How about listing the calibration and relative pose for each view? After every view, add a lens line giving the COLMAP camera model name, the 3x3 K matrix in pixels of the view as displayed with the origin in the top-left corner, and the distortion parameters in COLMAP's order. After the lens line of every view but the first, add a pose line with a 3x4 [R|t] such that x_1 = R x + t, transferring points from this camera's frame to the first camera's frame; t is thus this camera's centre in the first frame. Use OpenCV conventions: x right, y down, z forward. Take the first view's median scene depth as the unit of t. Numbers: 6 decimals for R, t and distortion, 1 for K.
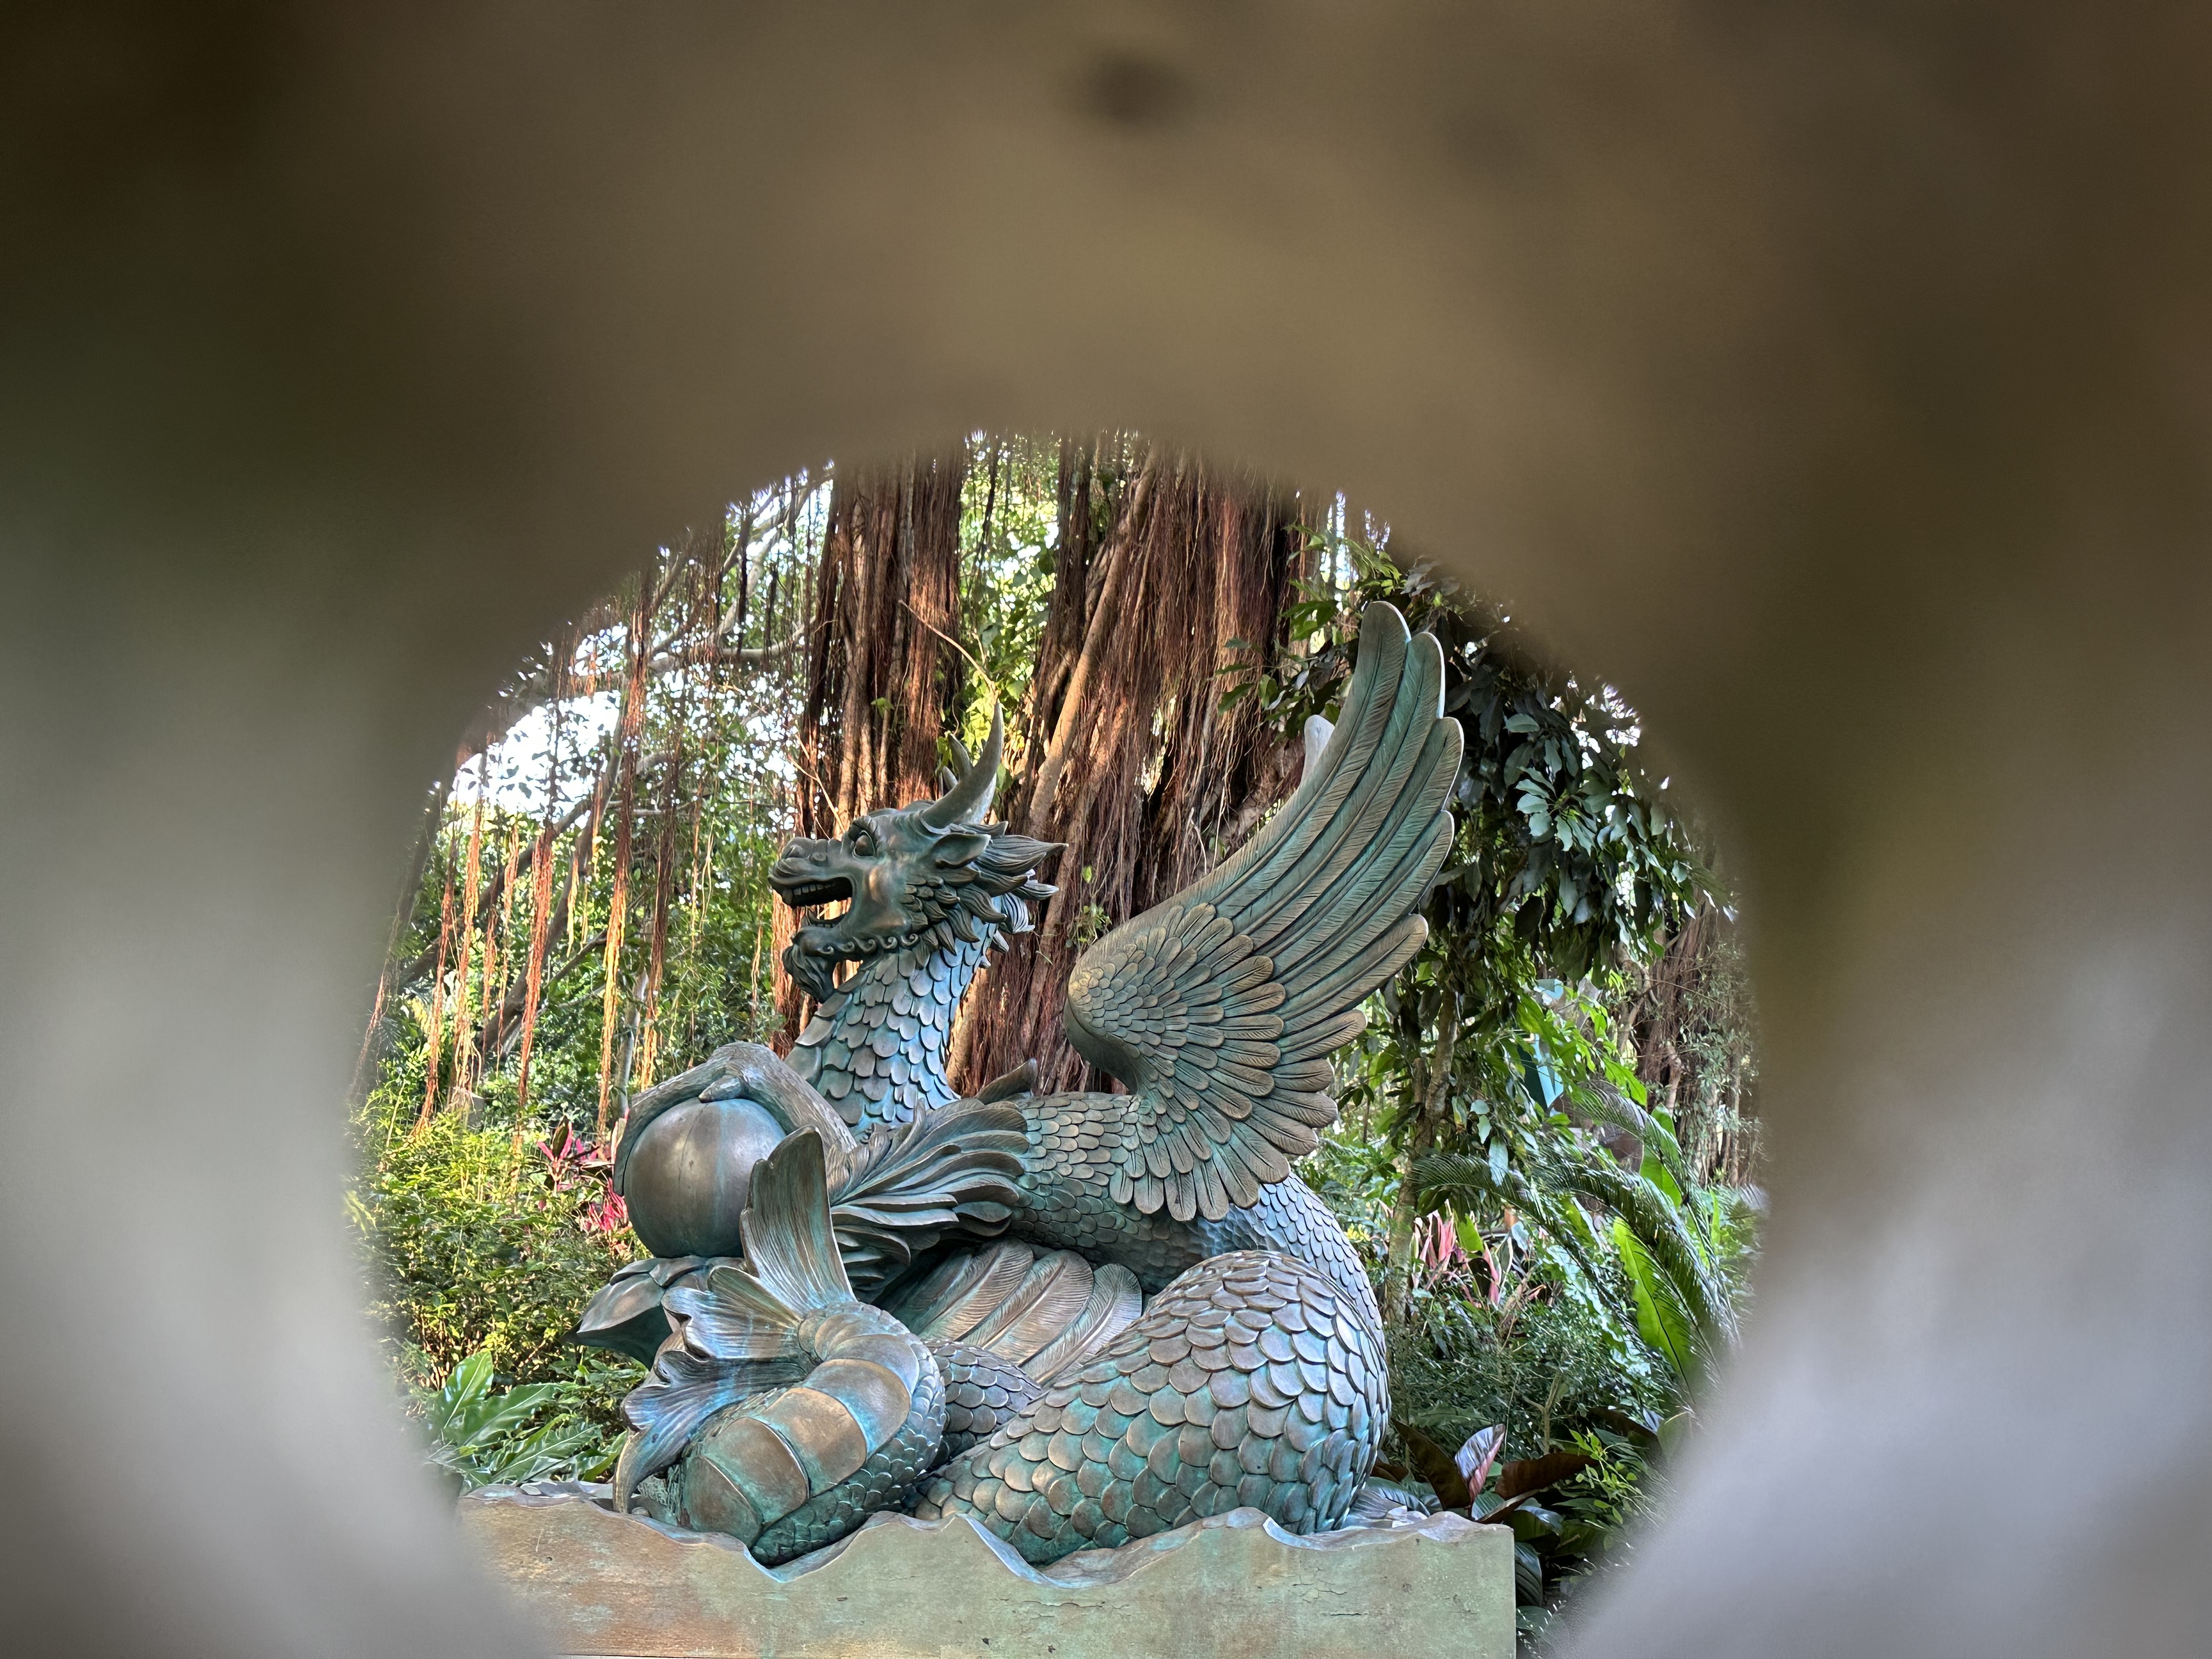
lens RADIAL K [[2465.6, 0, 1104.8], [0, 2465.6, 819.4], [0, 0, 1]] dist [0.115462, 0.000000]
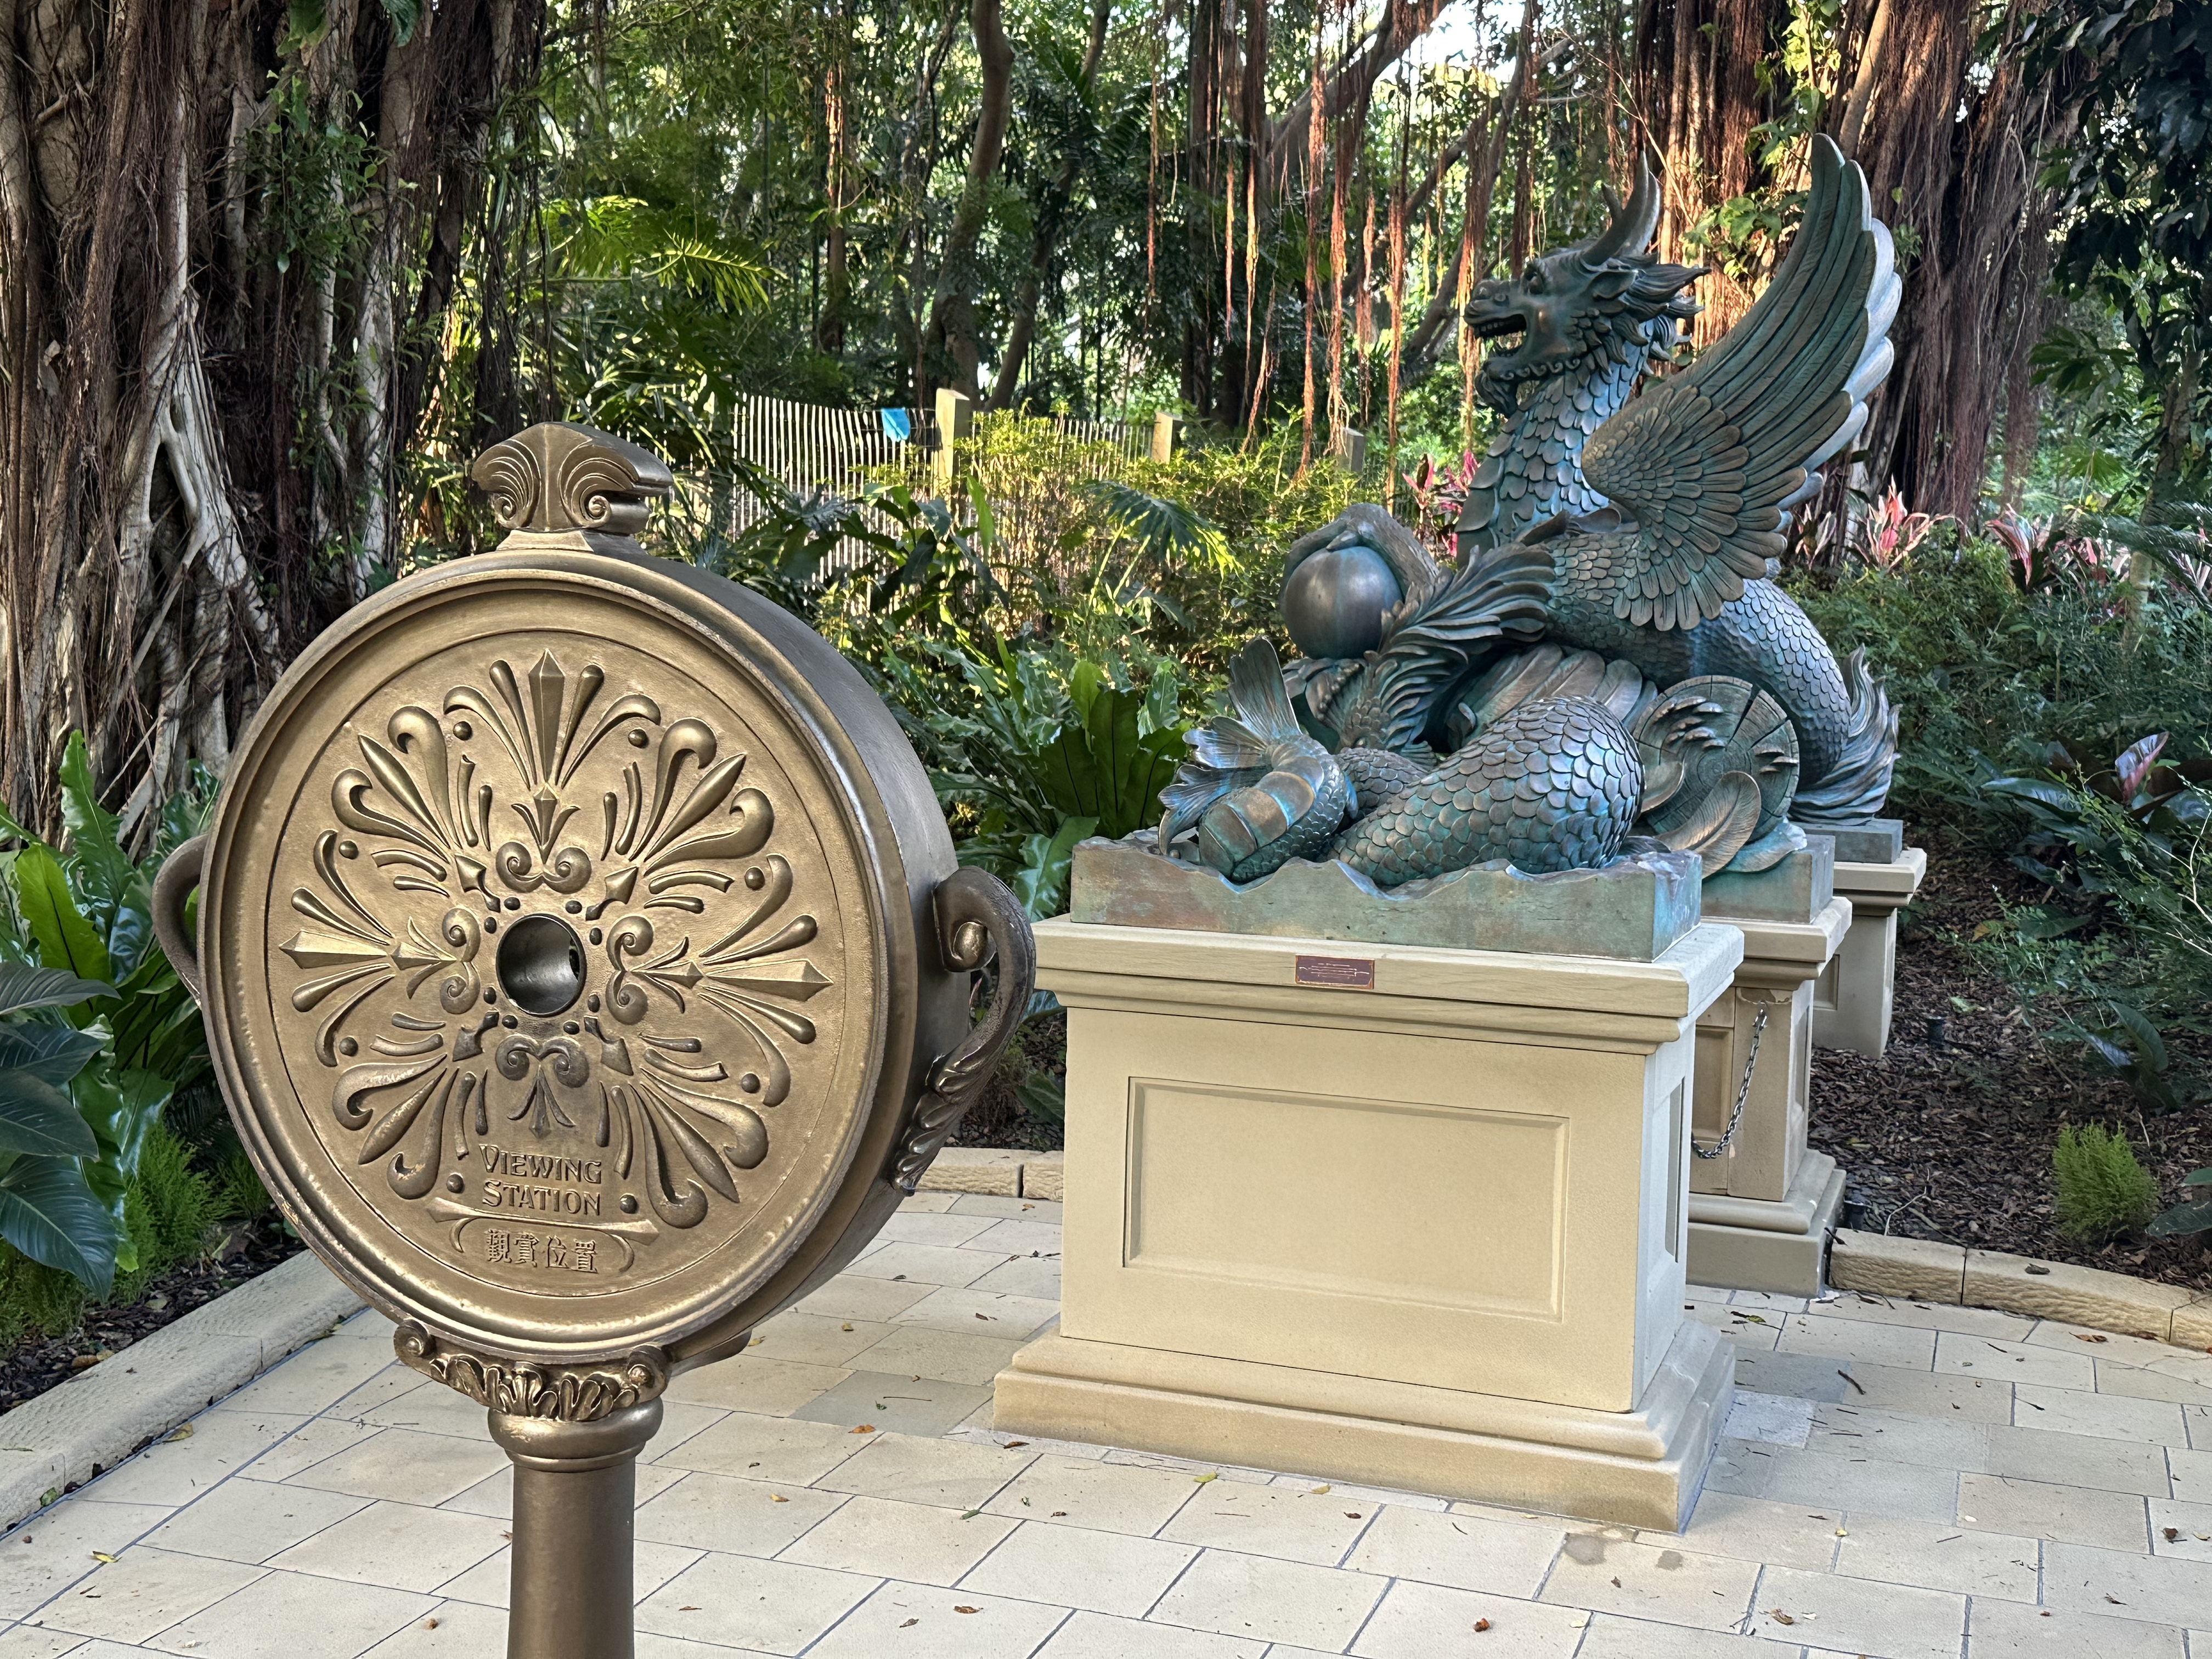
lens RADIAL K [[2465.6, 0, 1104.7], [0, 2465.6, 830.9], [0, 0, 1]] dist [0.115462, 0.000000]
pose [[0.922110, 0.012690, -0.386720, 0.269600], [0.103327, 0.955089, 0.277719, -0.139514], [0.372876, -0.296046, 0.879386, -0.339198]]
